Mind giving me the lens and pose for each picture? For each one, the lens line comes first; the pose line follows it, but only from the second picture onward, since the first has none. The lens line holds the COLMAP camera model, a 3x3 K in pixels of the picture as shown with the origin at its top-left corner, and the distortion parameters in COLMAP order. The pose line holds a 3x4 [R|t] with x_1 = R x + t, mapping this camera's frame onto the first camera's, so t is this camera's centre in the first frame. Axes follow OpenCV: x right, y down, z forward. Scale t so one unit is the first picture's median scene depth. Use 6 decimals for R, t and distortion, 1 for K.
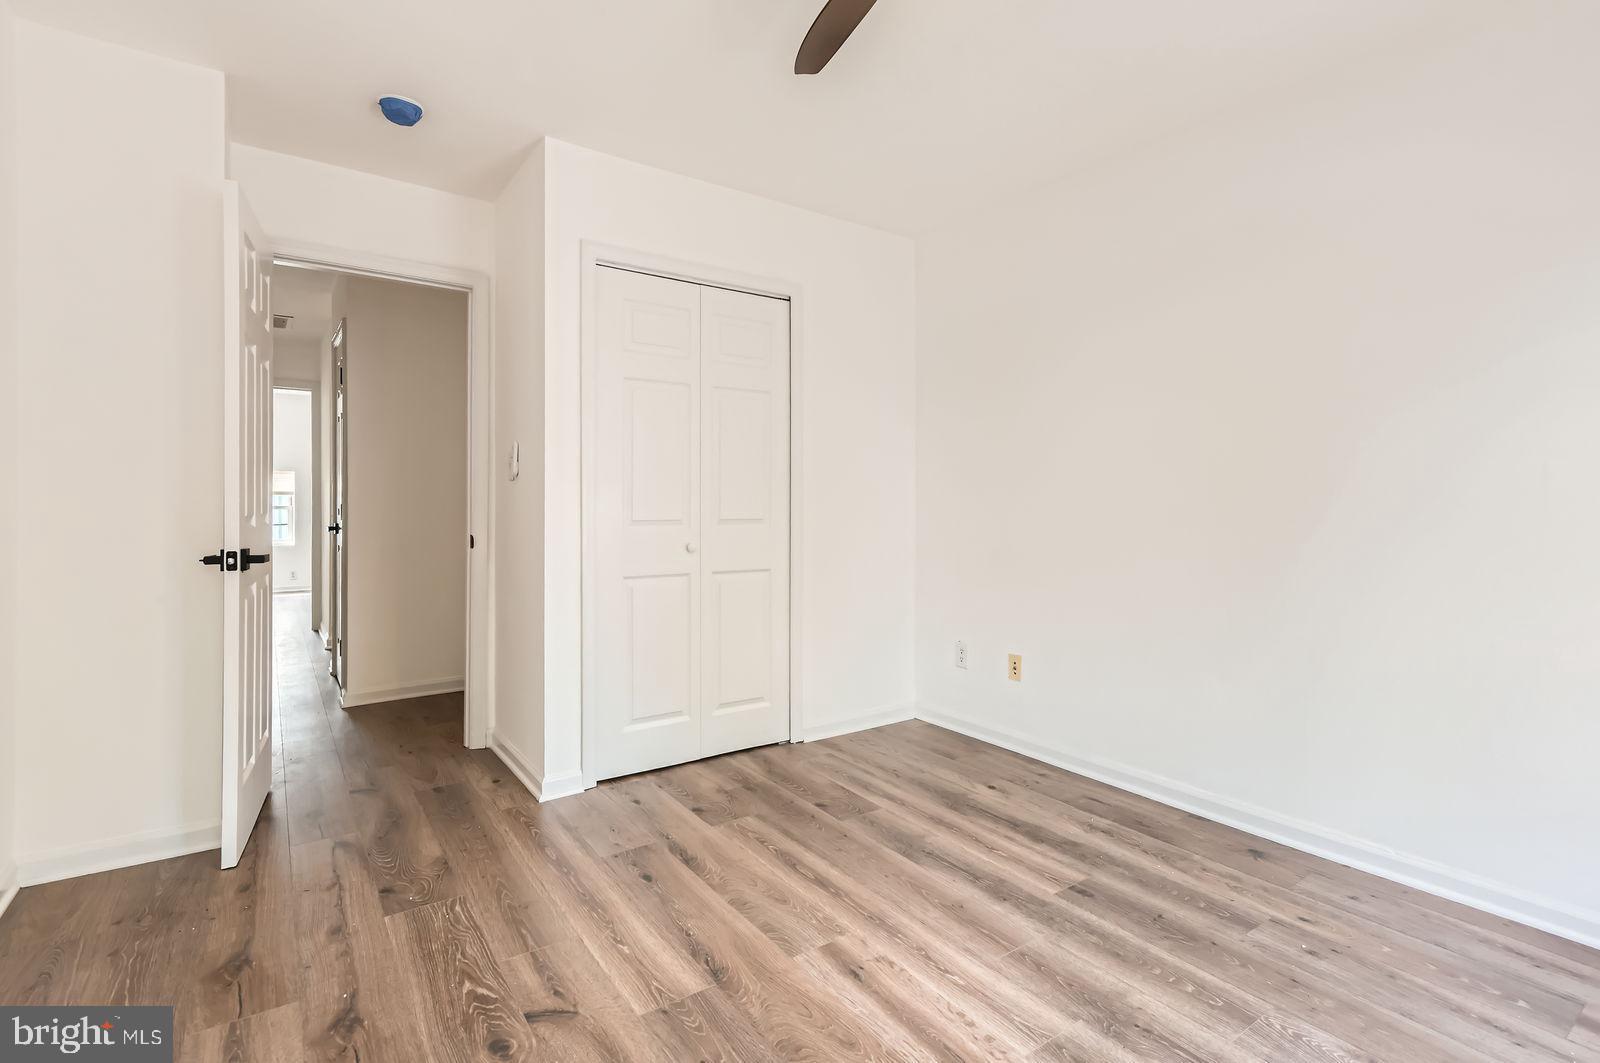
lens RADIAL K [[747.5, 0, 797.5], [0, 747.5, 522.1], [0, 0, 1]] dist [0.003658, -0.000605]
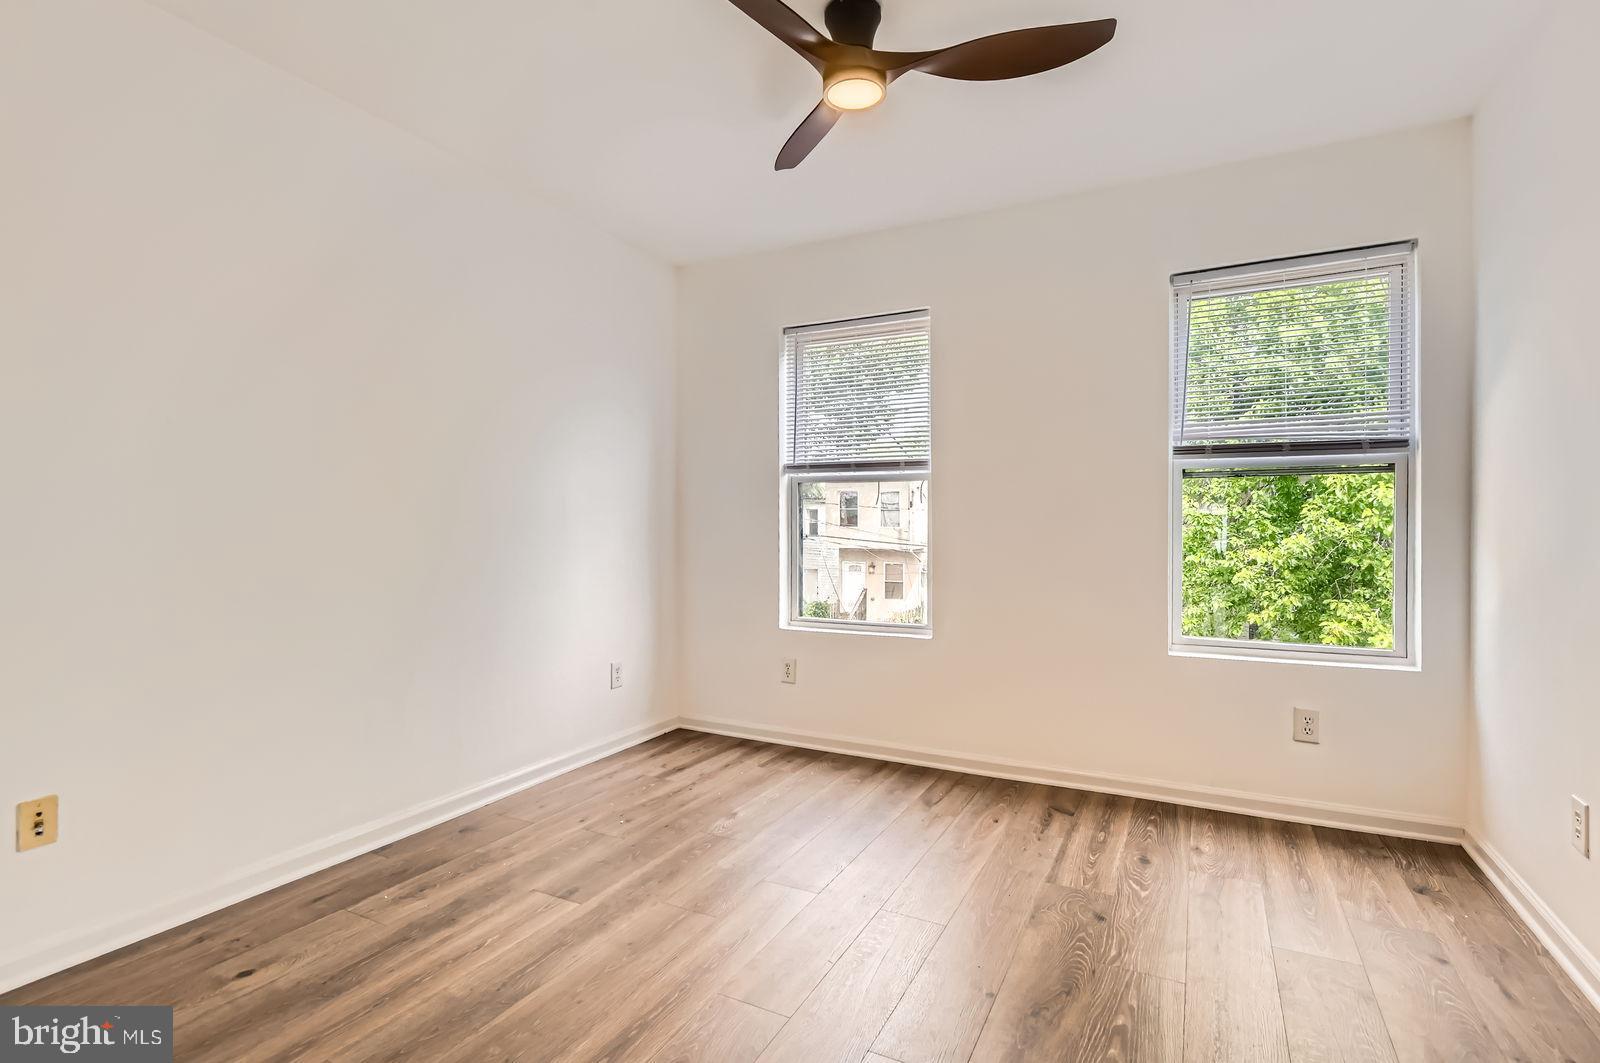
lens RADIAL K [[747.5, 0, 815.1], [0, 747.5, 523.8], [0, 0, 1]] dist [0.003658, -0.000605]
pose [[-0.481761, -0.004803, 0.876289, -0.679024], [0.009211, 0.999902, 0.010545, -0.033806], [-0.876254, 0.013152, -0.481670, 1.144229]]
